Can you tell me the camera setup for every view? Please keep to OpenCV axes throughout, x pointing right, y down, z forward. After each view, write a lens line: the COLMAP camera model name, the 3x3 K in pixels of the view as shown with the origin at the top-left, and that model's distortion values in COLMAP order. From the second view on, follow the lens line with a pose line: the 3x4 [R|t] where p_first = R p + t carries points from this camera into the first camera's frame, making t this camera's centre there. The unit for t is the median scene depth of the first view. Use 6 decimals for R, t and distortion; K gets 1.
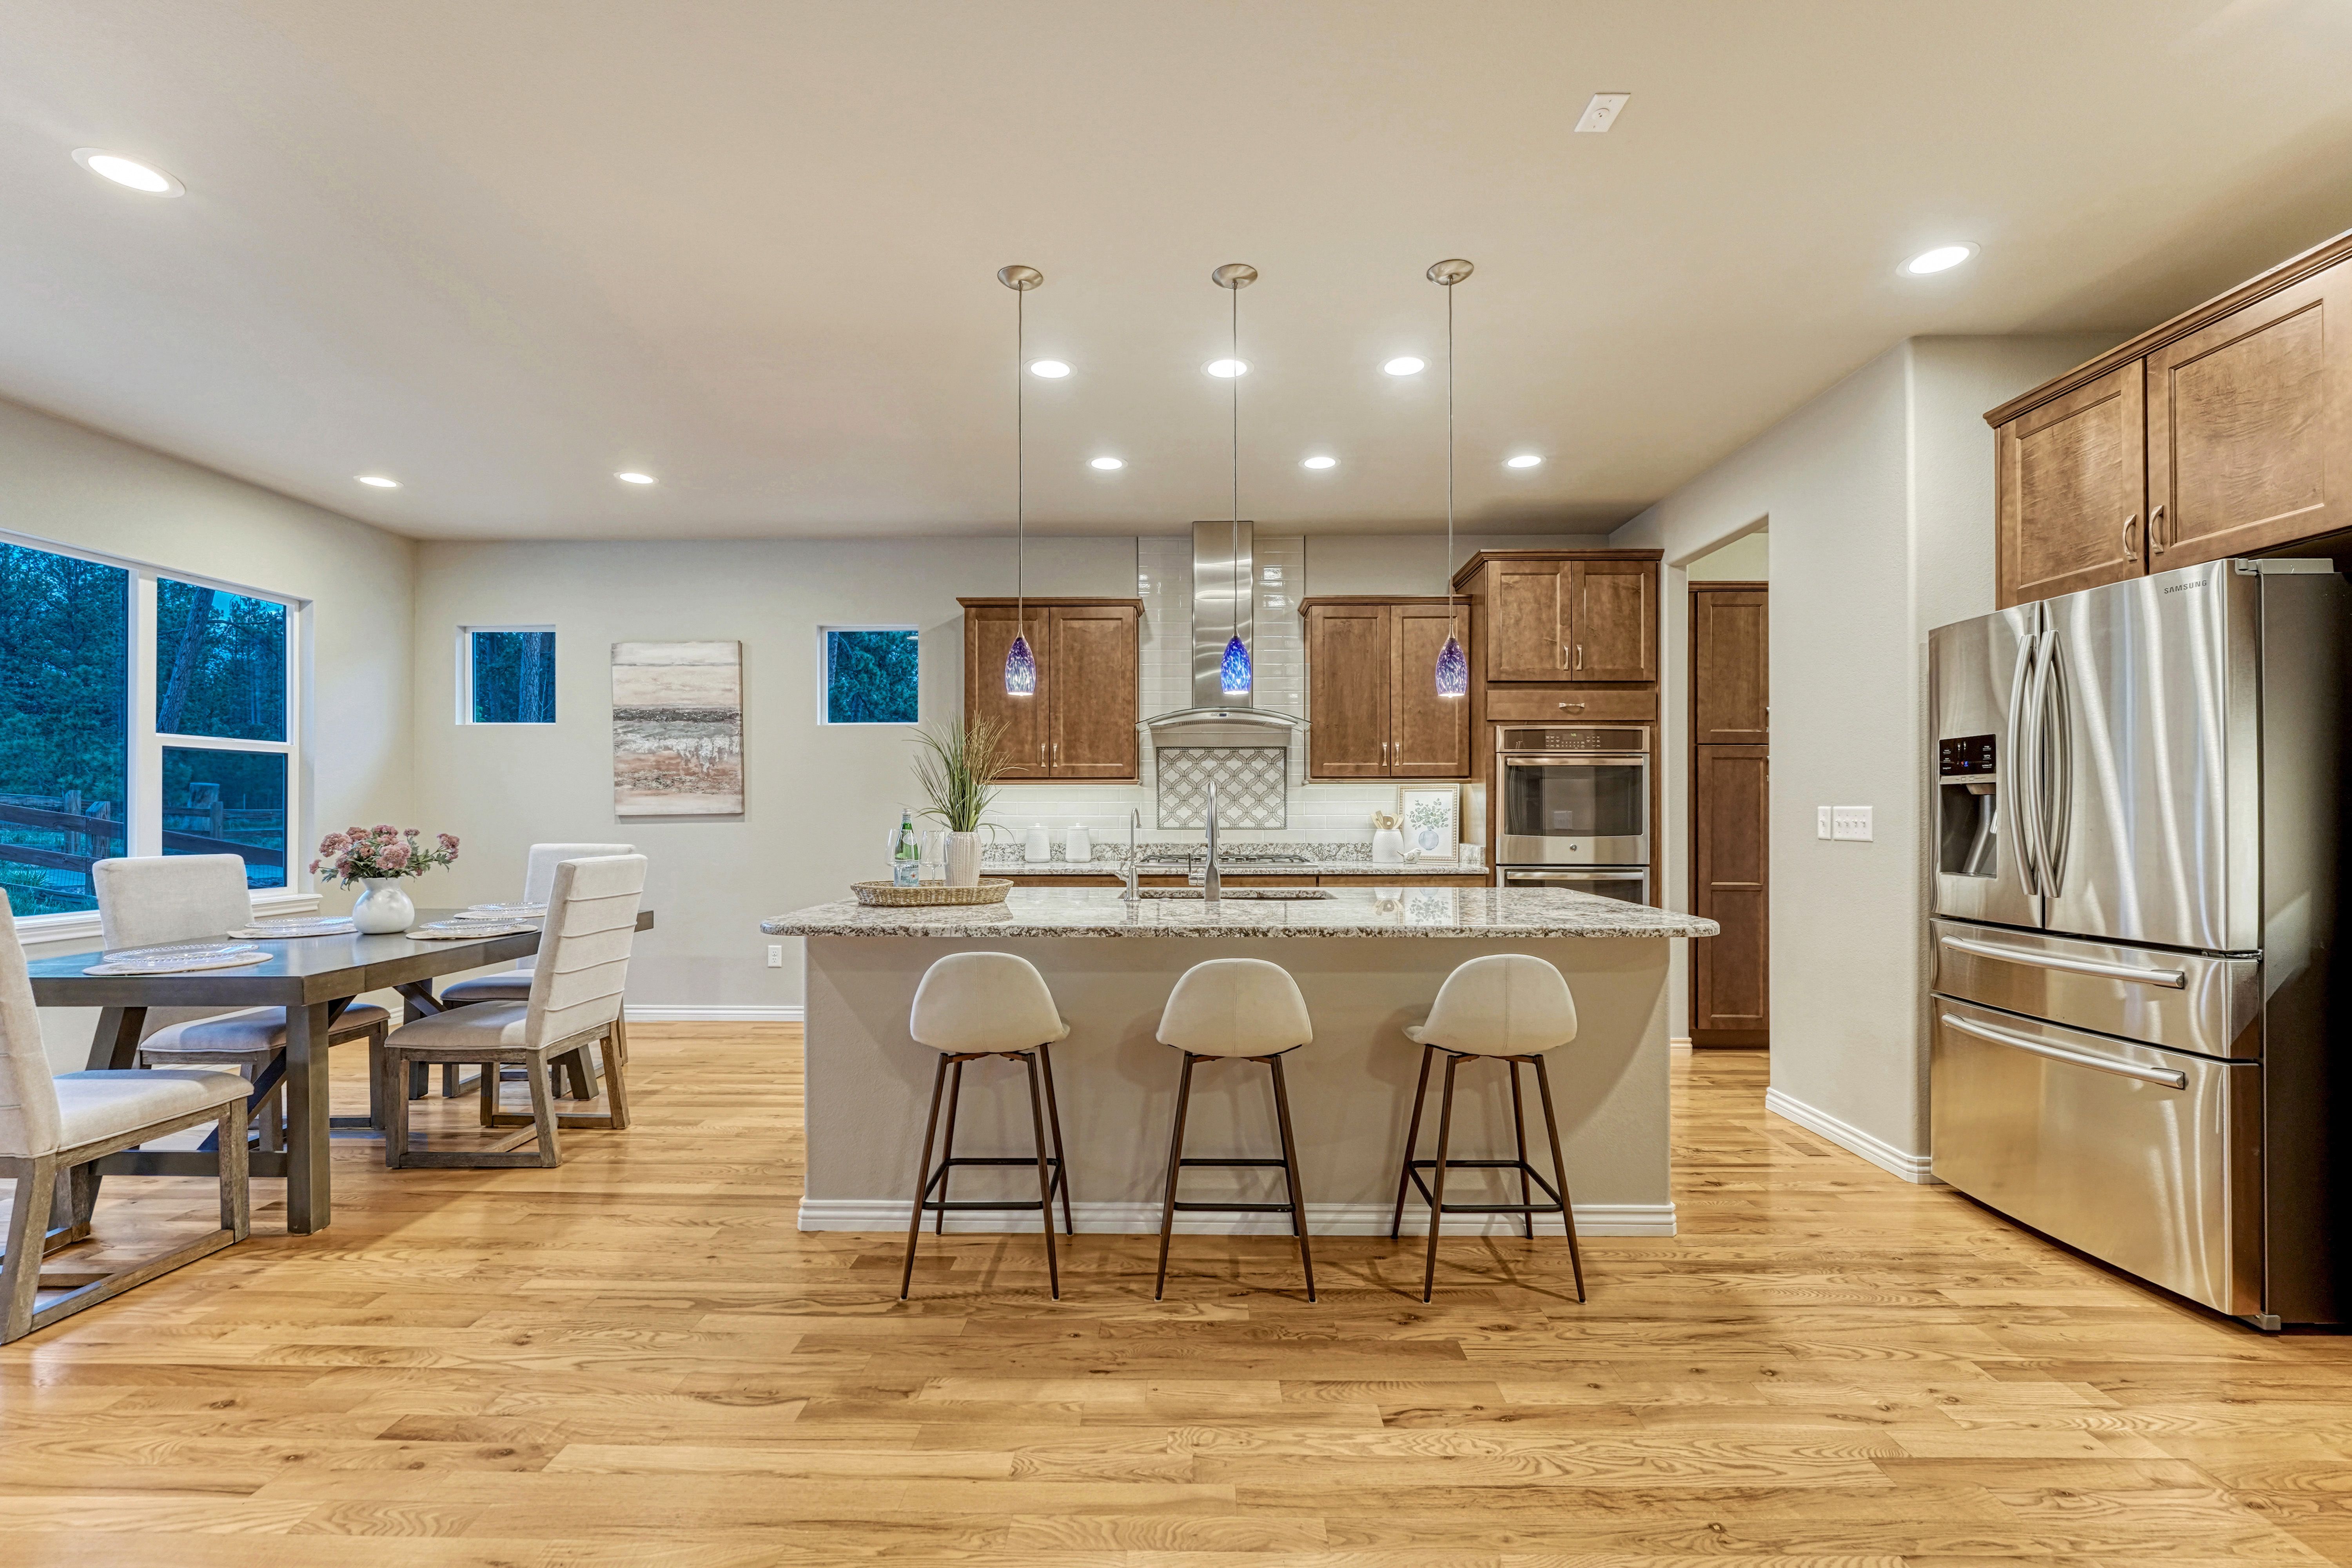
lens RADIAL K [[993.4, 0, 1161.1], [0, 993.4, 815.8], [0, 0, 1]] dist [-0.009802, 0.000691]
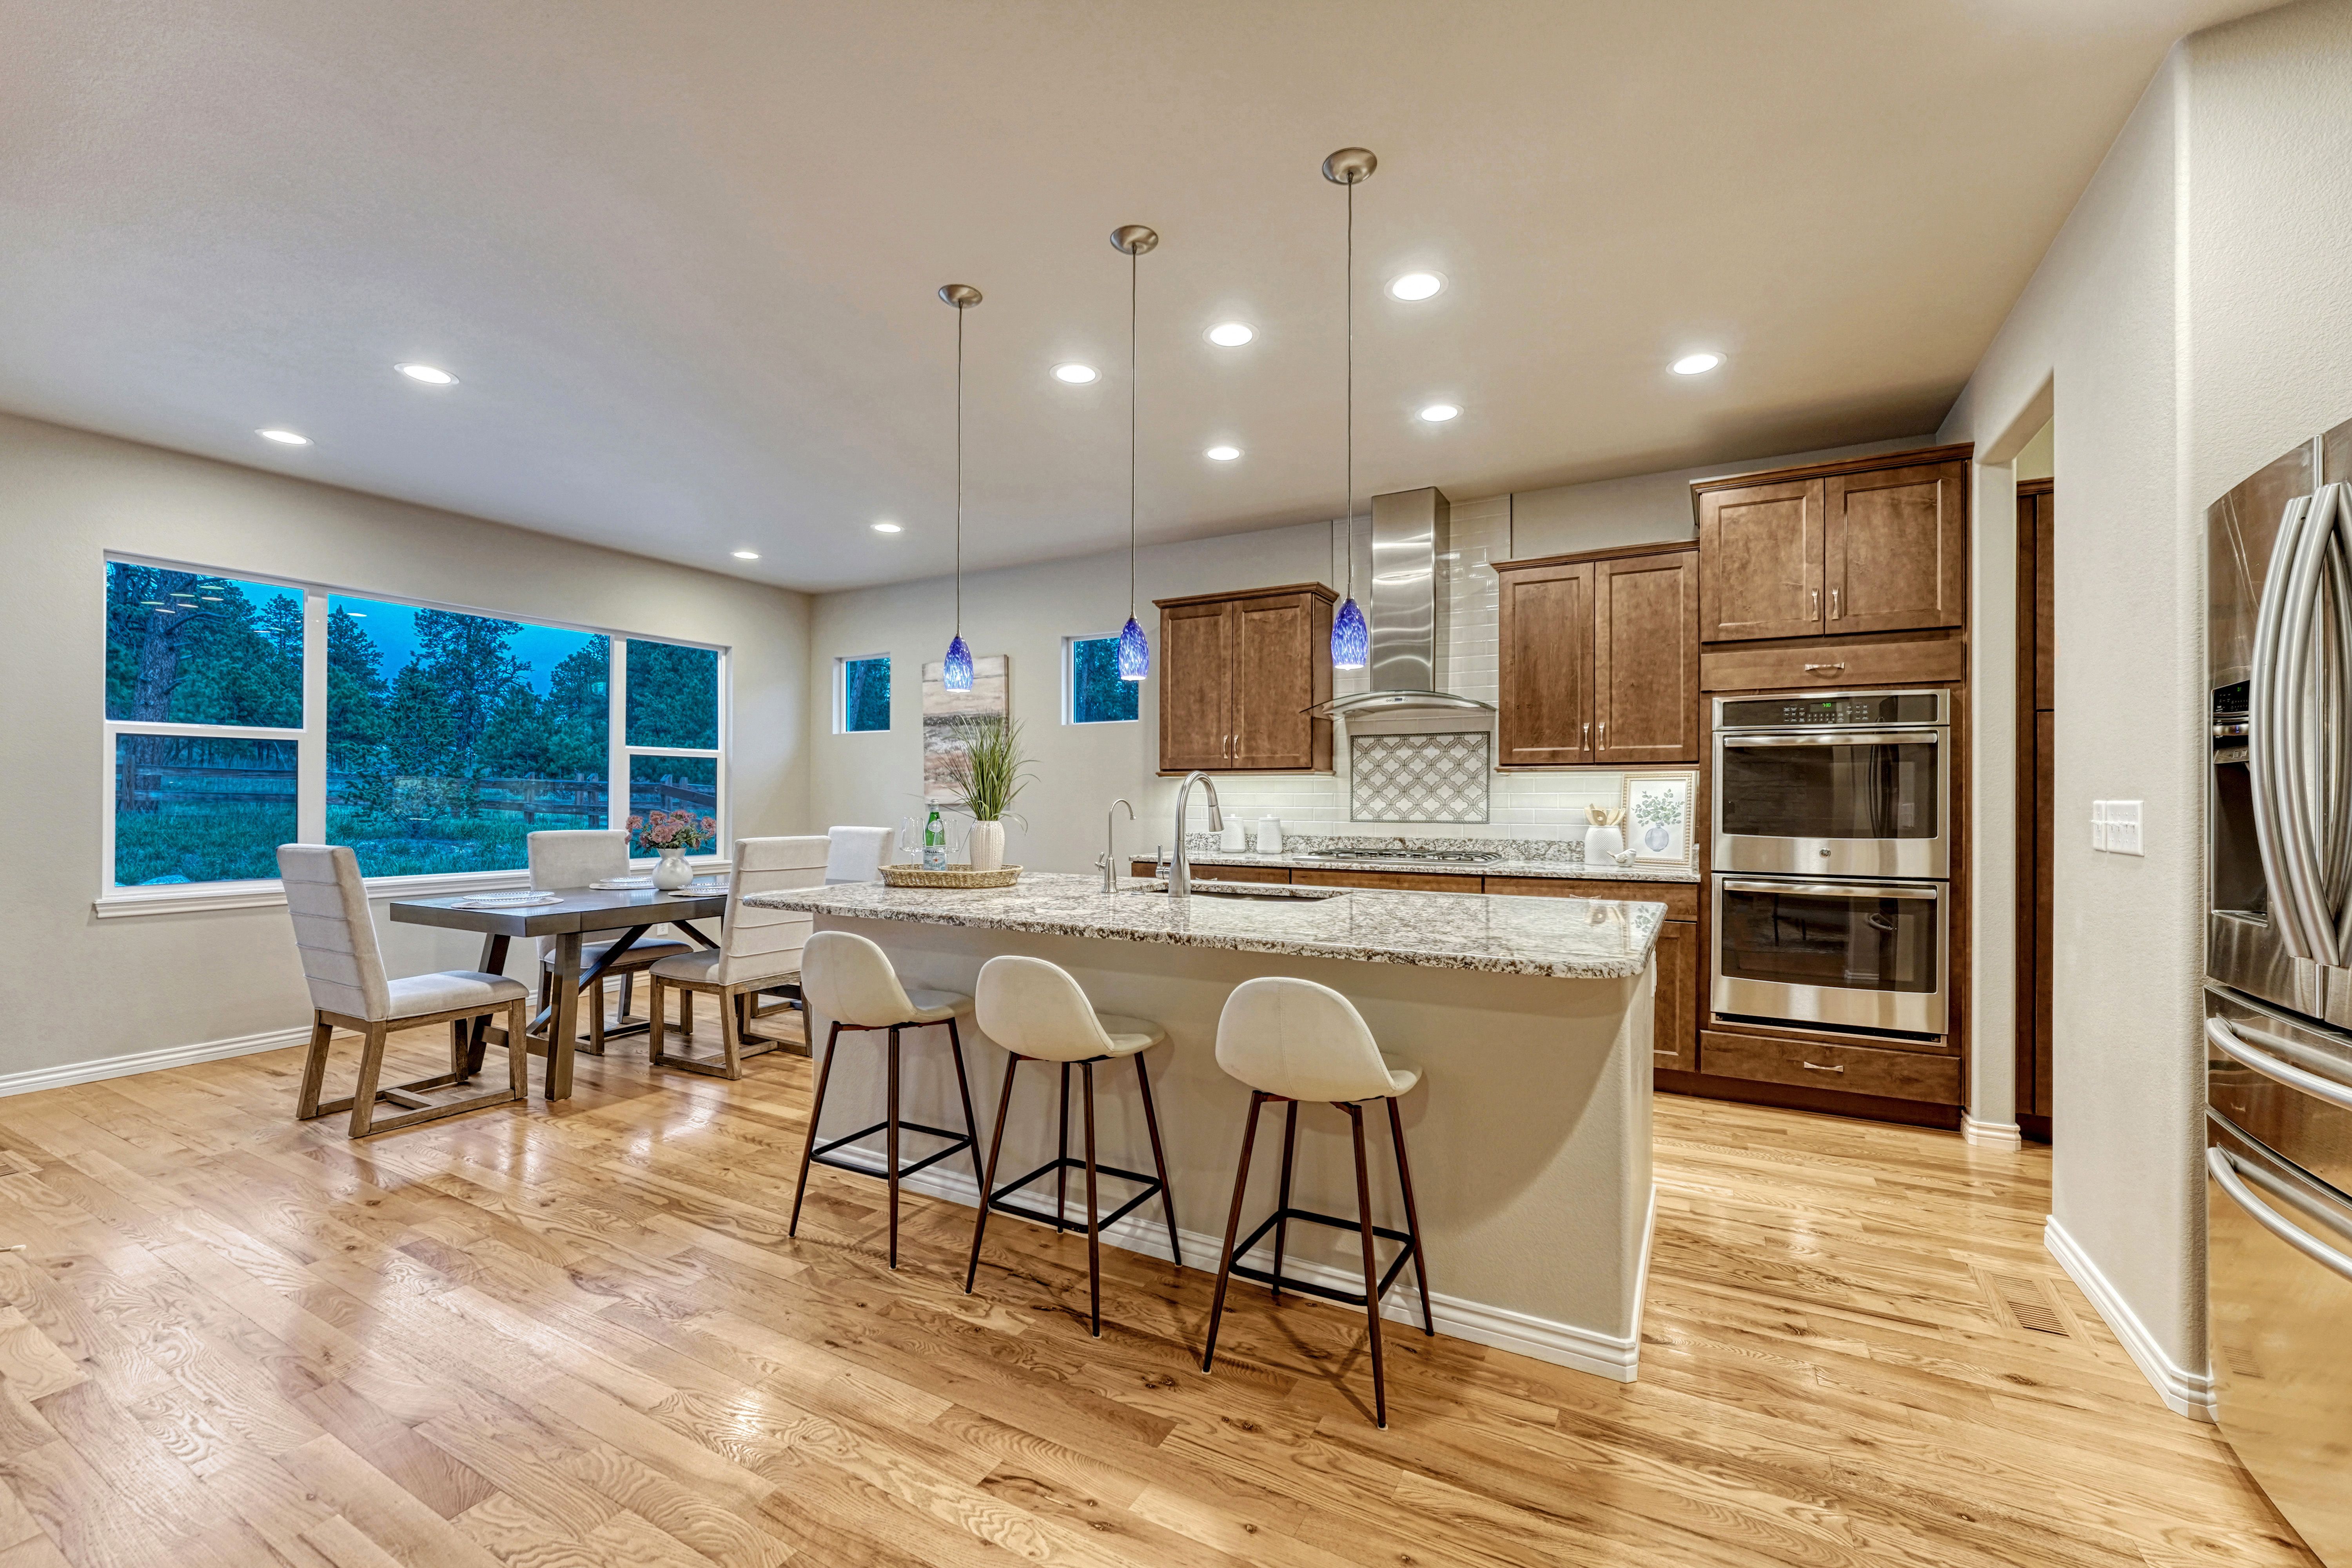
lens RADIAL K [[945.1, 0, 1170.1], [0, 945.1, 804.1], [0, 0, 1]] dist [-0.009481, 0.000547]
pose [[0.886459, 0.005179, -0.462778, 0.303865], [-0.006356, 0.999979, -0.000986, -0.001449], [0.462764, 0.003815, 0.886474, 0.125060]]
